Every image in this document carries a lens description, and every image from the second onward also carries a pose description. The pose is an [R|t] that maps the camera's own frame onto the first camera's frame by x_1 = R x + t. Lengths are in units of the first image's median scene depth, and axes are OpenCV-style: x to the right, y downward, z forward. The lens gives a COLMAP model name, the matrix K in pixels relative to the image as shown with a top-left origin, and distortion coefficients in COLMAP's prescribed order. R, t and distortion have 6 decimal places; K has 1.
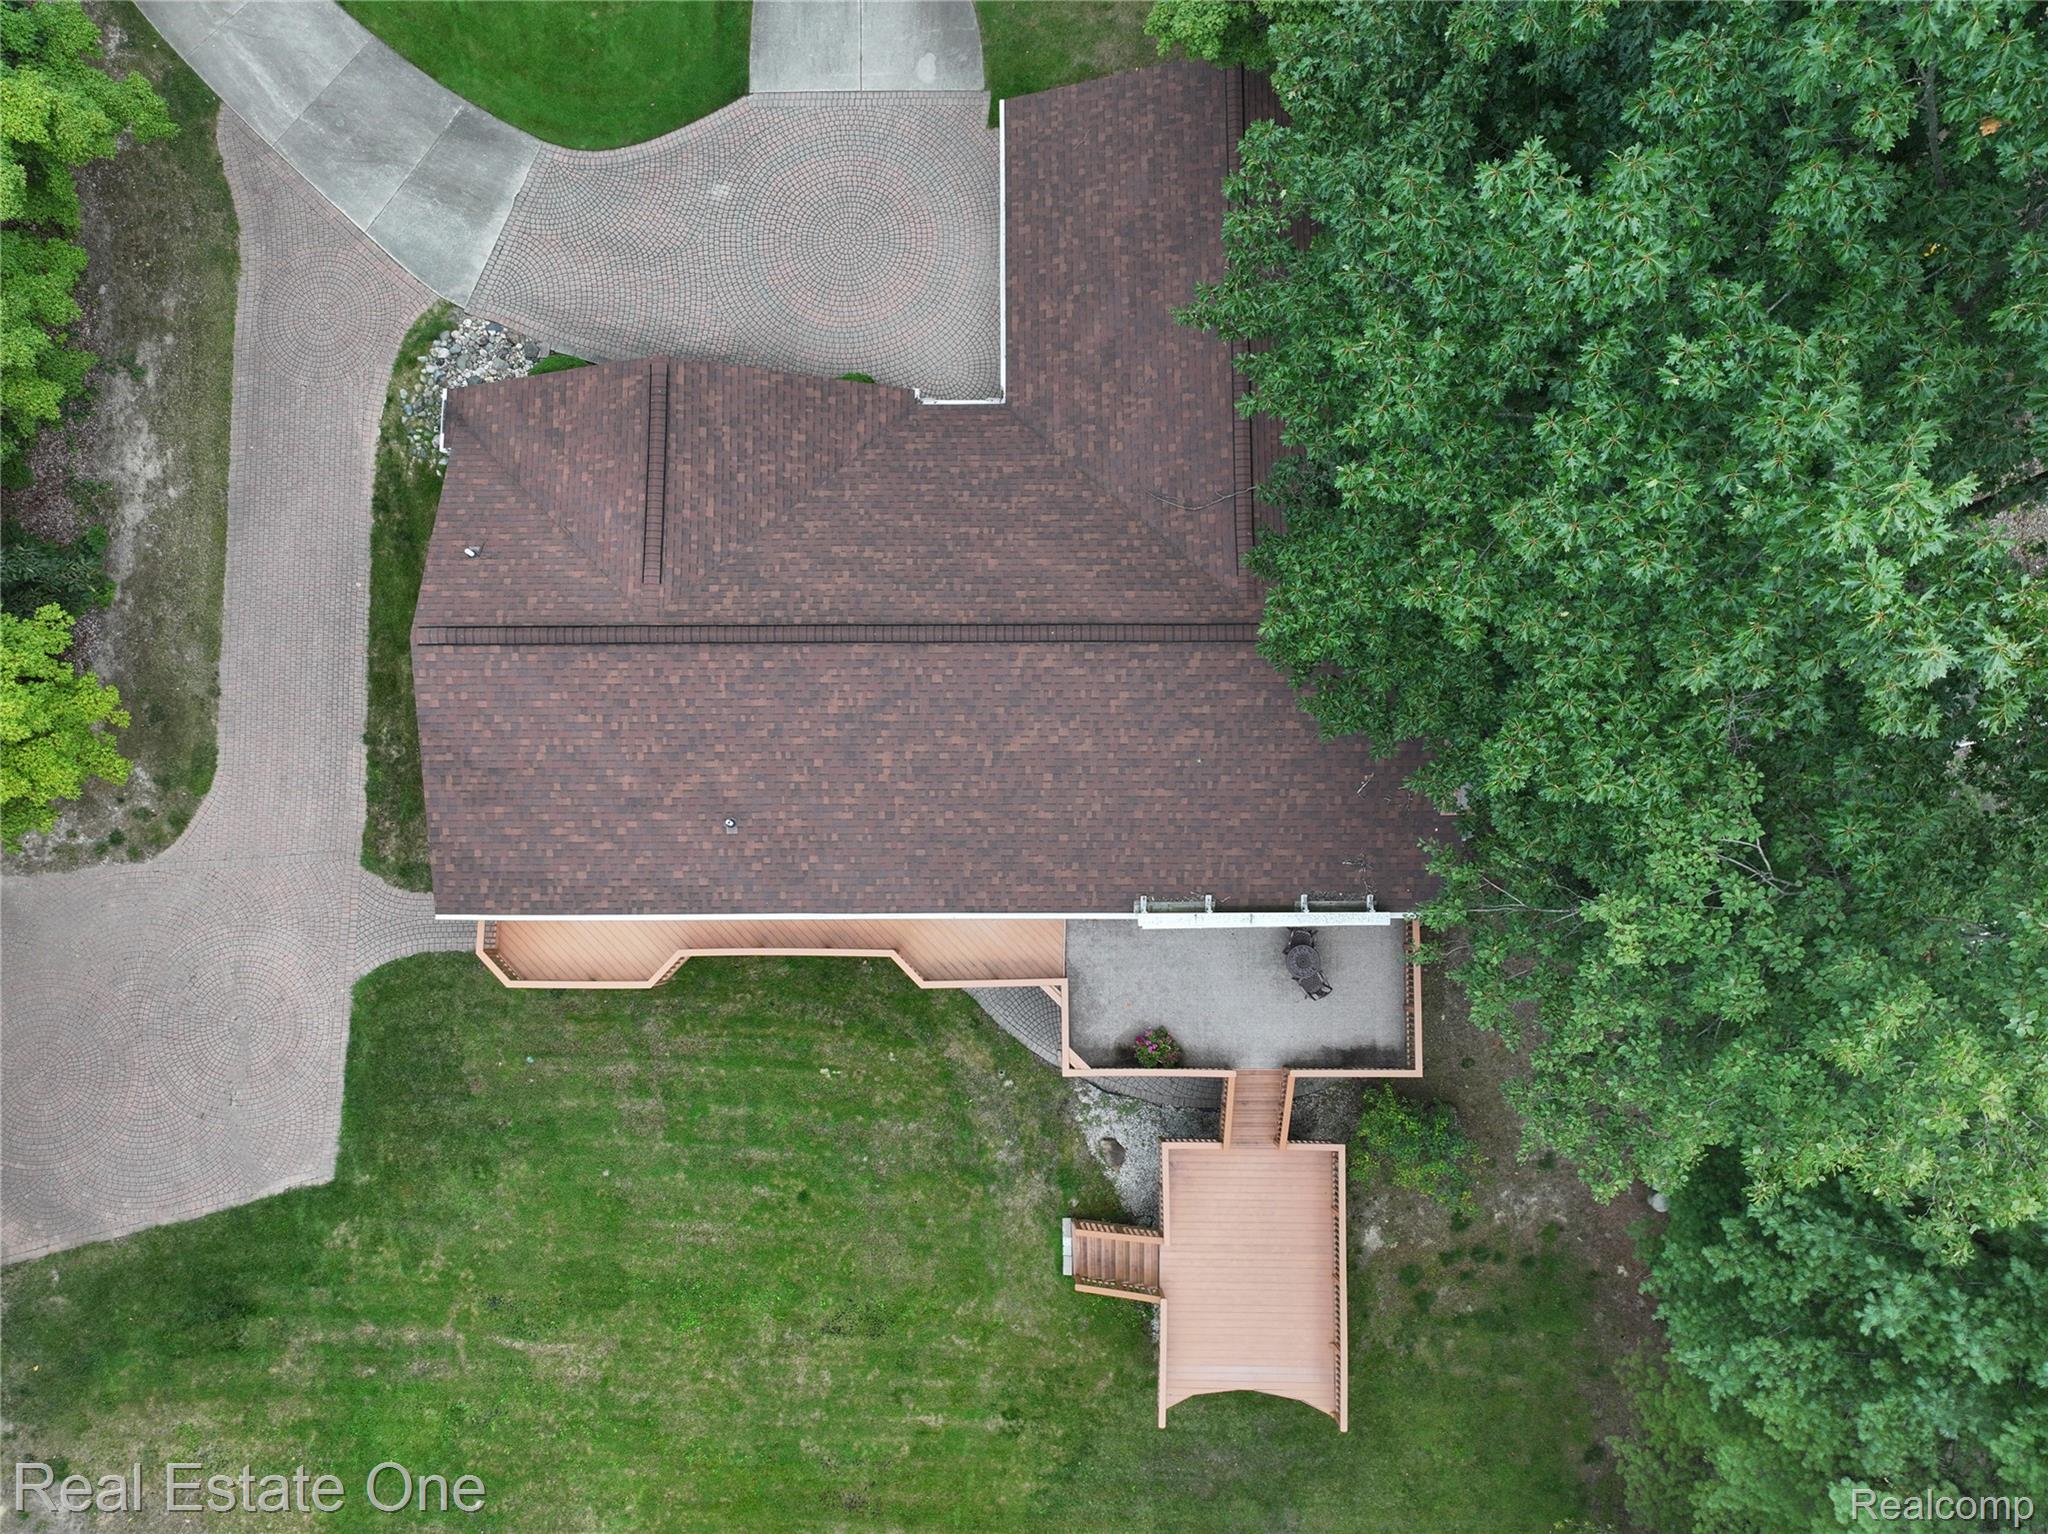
lens RADIAL K [[1451.9, 0, 1029.9], [0, 1451.9, 768.4], [0, 0, 1]] dist [-0.006663, 0.017952]
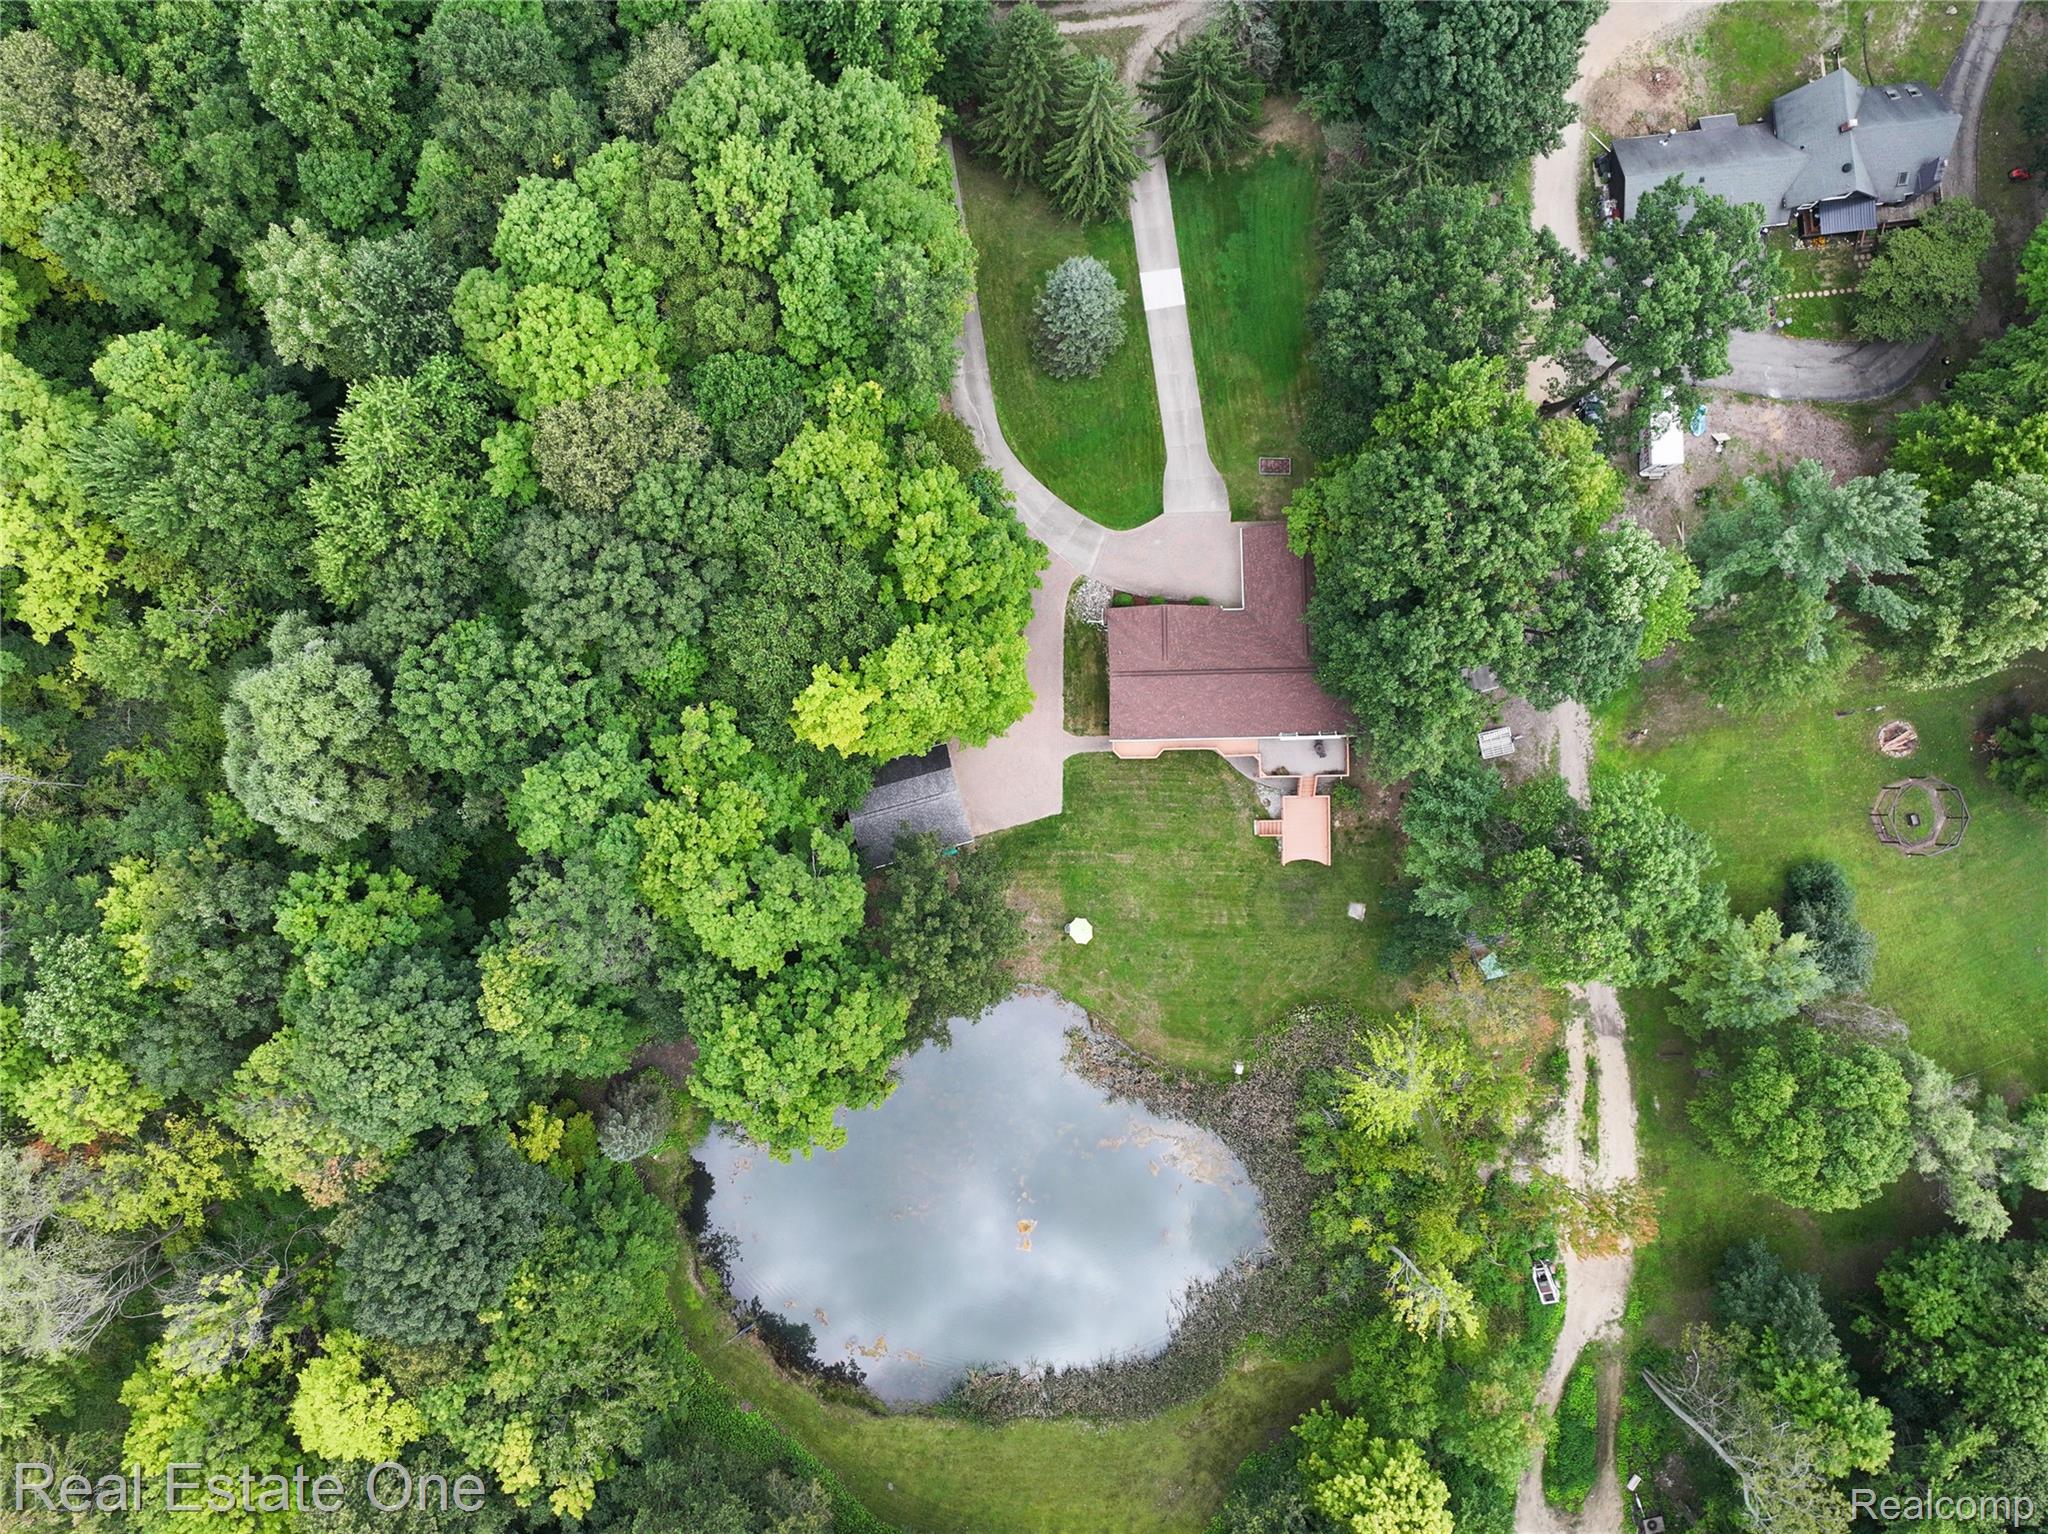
lens RADIAL K [[1451.9, 0, 1023.7], [0, 1451.9, 764.2], [0, 0, 1]] dist [-0.006663, 0.017952]
pose [[0.999808, -0.019256, 0.003747, -0.589622], [0.018868, 0.996199, 0.085041, -0.163944], [-0.005370, -0.084954, 0.996370, -2.742078]]
